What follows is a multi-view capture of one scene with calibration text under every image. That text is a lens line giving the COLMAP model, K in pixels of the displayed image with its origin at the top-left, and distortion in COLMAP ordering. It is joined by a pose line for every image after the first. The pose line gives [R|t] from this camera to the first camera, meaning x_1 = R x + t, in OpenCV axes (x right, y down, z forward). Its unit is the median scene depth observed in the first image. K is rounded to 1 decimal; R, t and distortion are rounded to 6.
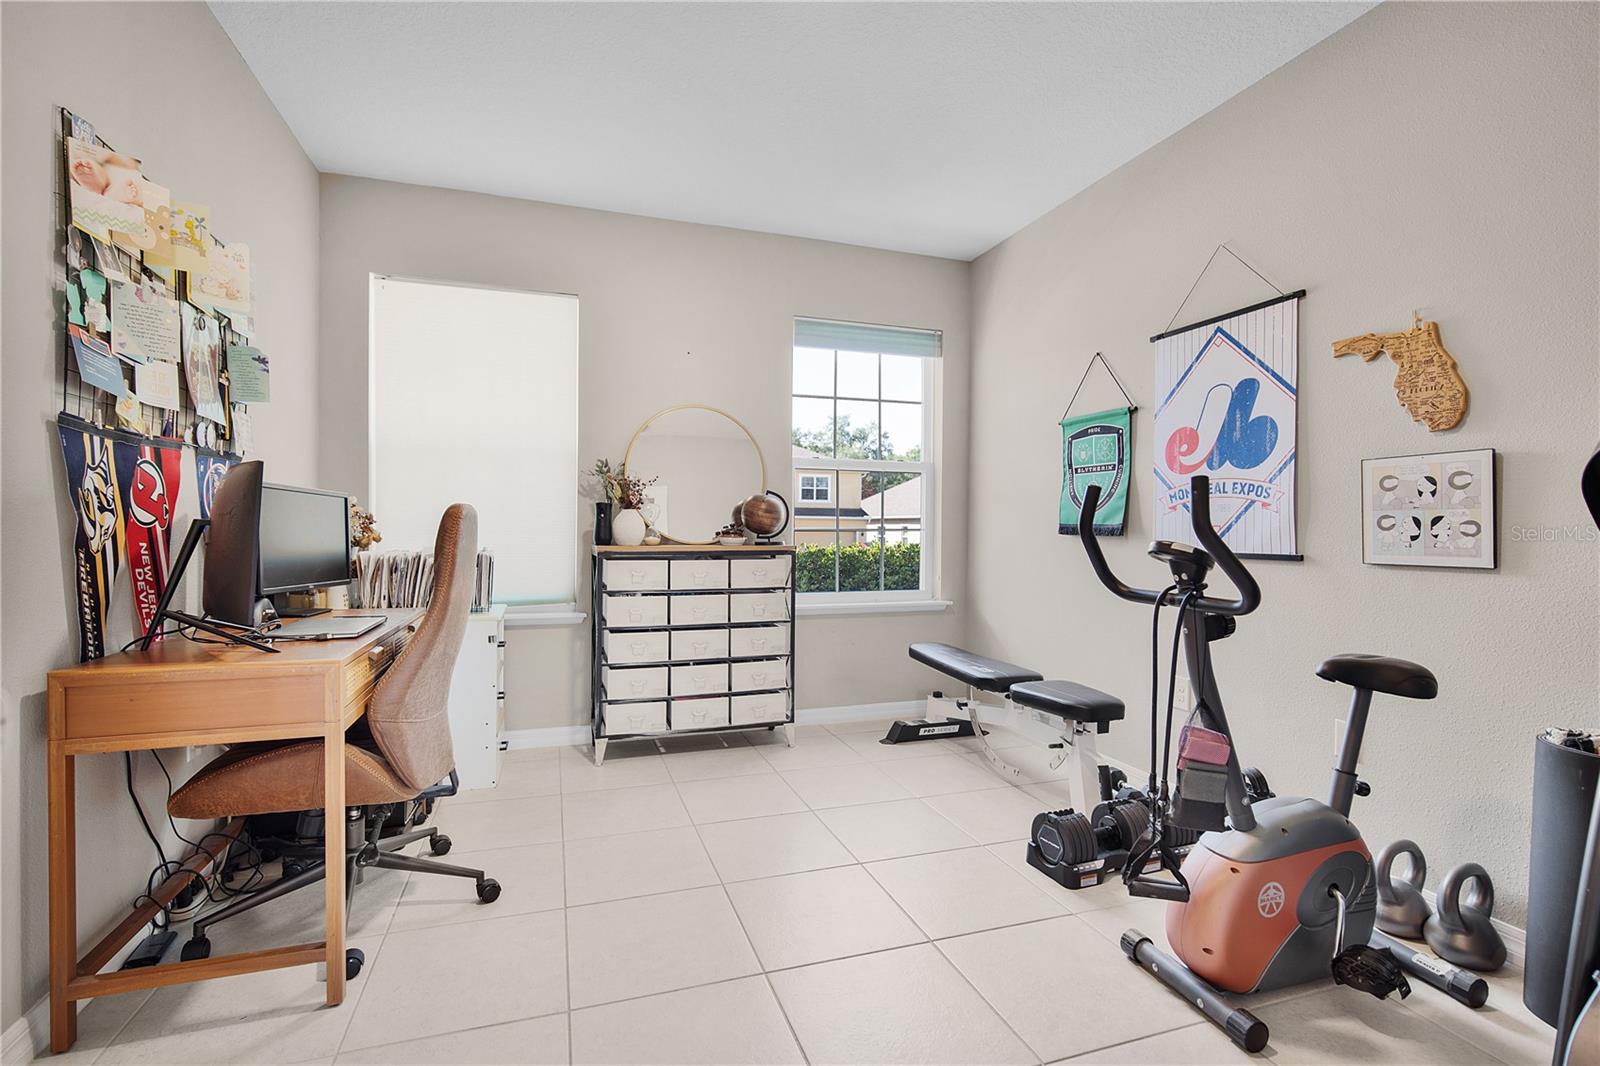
lens RADIAL K [[719.5, 0, 780.9], [0, 719.5, 537.8], [0, 0, 1]] dist [-0.002696, 0.000834]
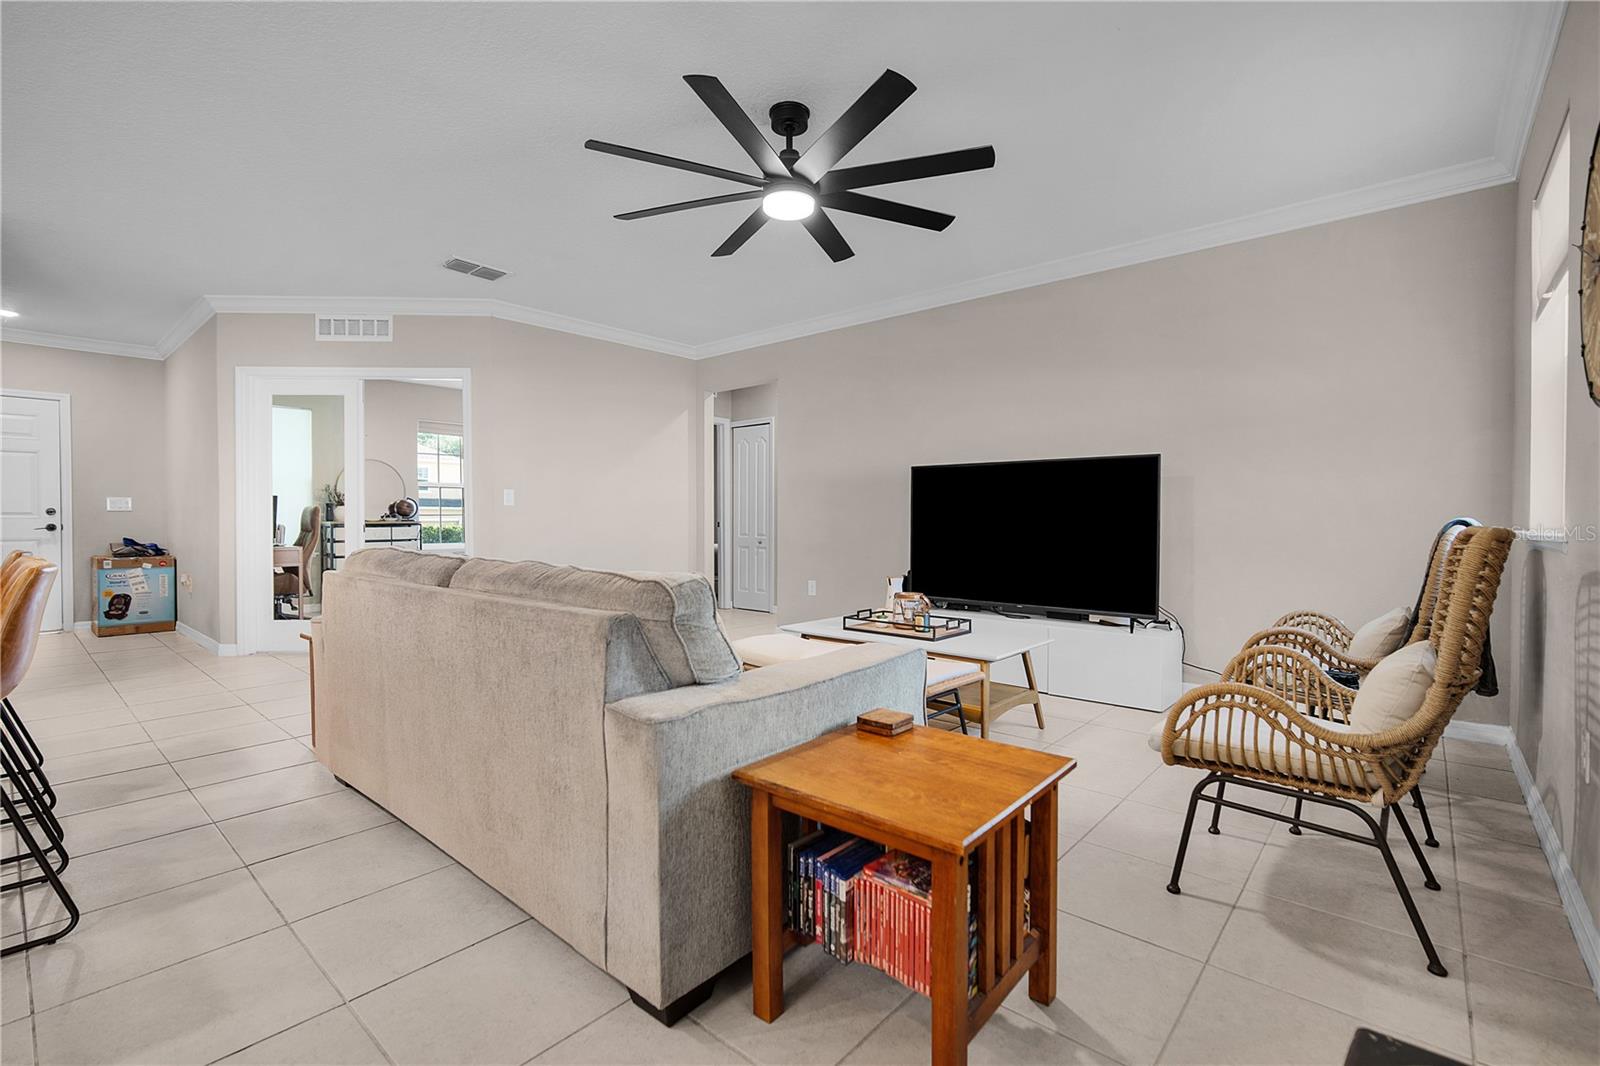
lens RADIAL K [[719.5, 0, 797.8], [0, 719.5, 537.8], [0, 0, 1]] dist [-0.003689, -0.000317]
pose [[0.857435, -0.019247, 0.514232, -0.164908], [0.012810, 0.999789, 0.016060, 0.051531], [-0.514432, -0.007183, 0.857501, -2.005893]]
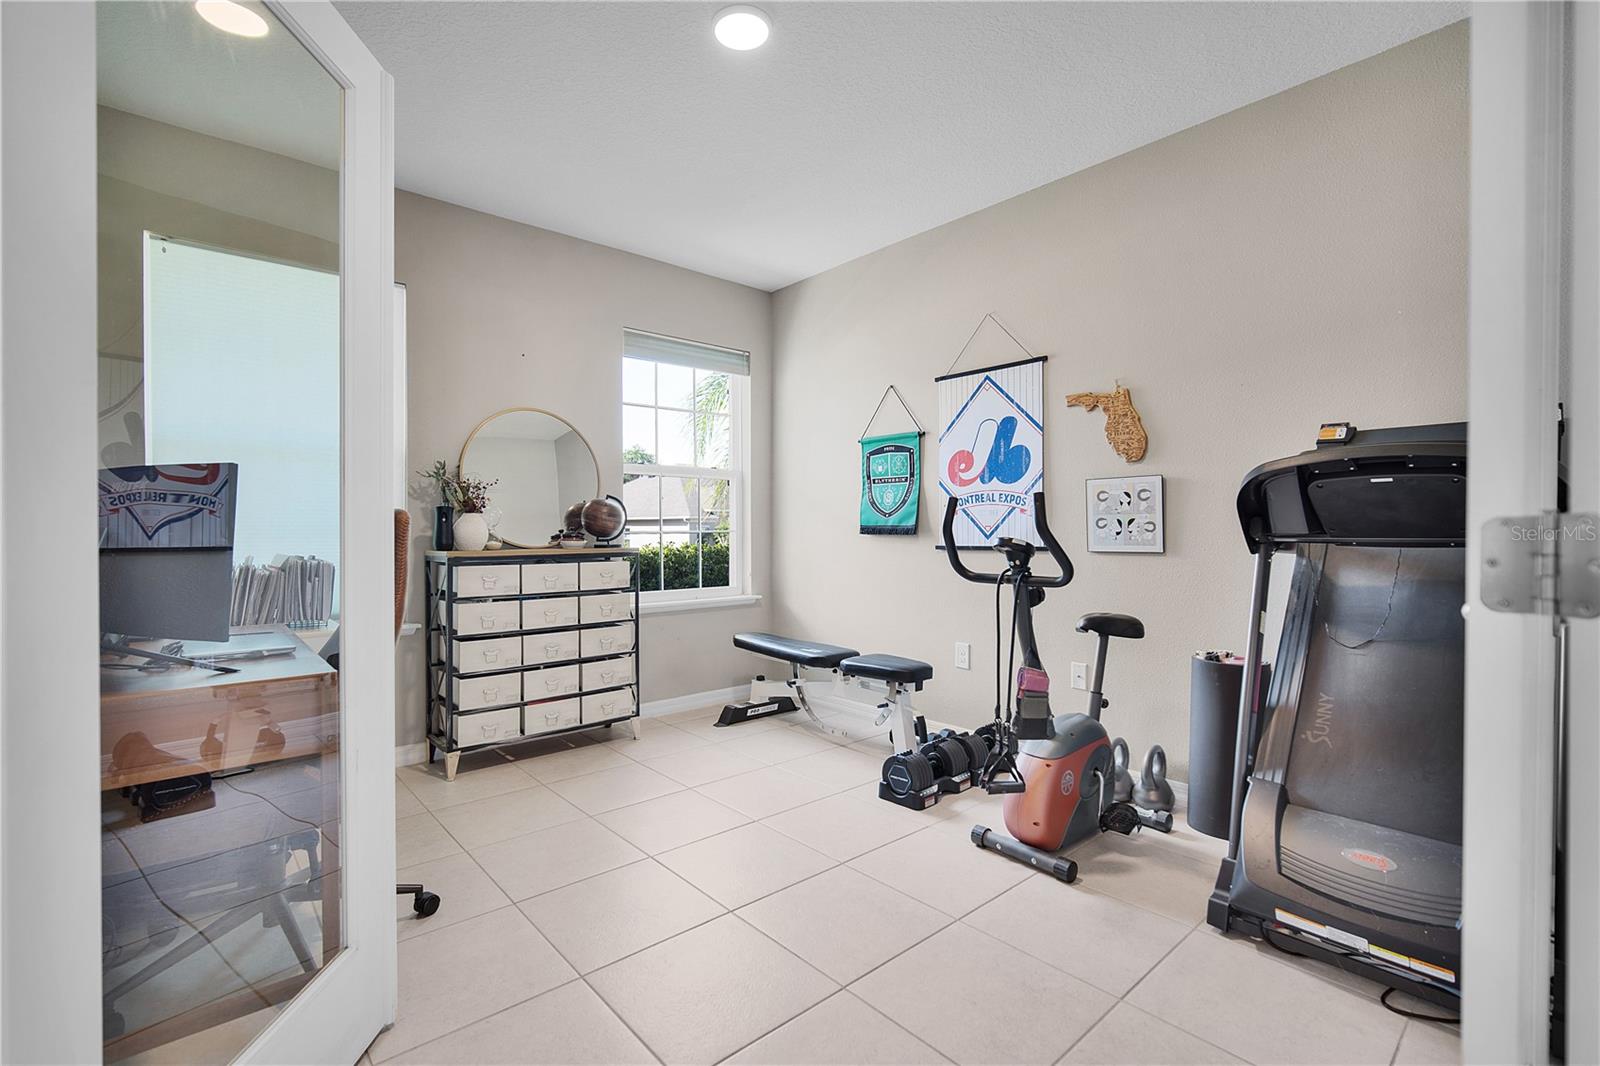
lens RADIAL K [[719.5, 0, 797.8], [0, 719.5, 537.8], [0, 0, 1]] dist [-0.003689, -0.000317]
pose [[0.917848, -0.013462, 0.396704, -0.221774], [0.014556, 0.999894, 0.000254, -0.000437], [-0.396665, 0.005541, 0.917947, -0.069977]]
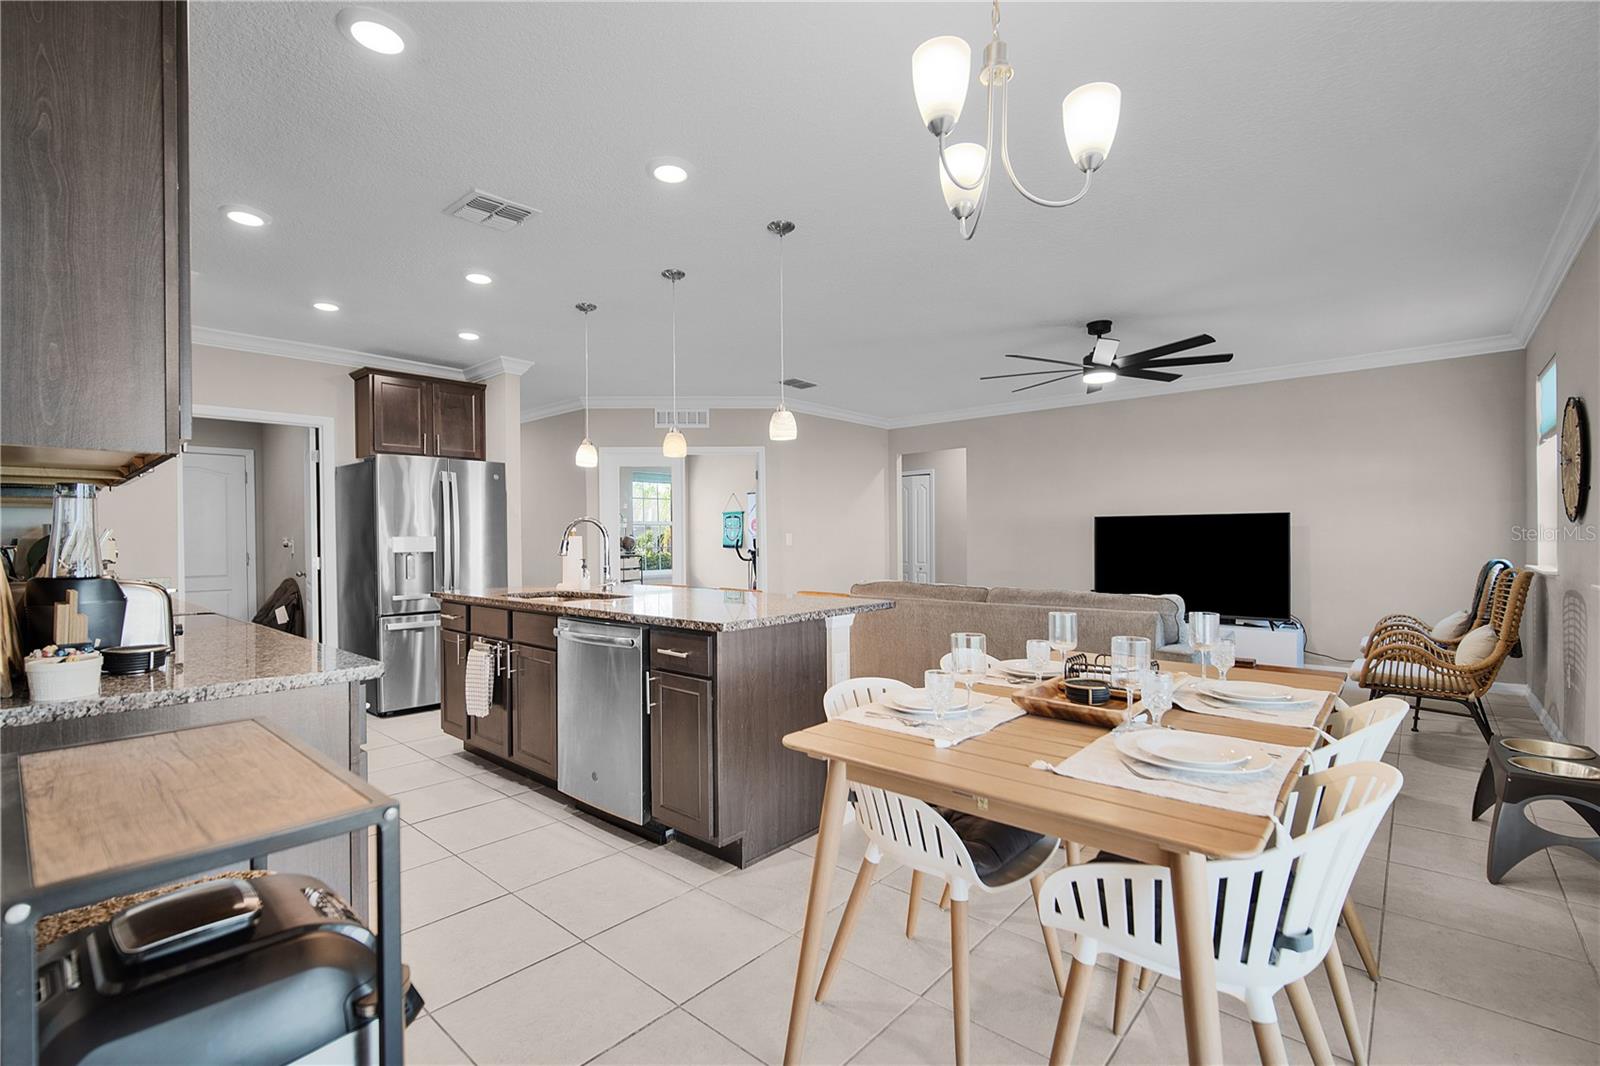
lens RADIAL K [[710.2, 0, 792.3], [0, 710.2, 551.0], [0, 0, 1]] dist [-0.037191, 0.012650]
pose [[0.868493, -0.022609, 0.495185, -1.065853], [0.021682, 0.999736, 0.007617, -0.009161], [-0.495226, 0.004121, 0.868754, -2.210725]]
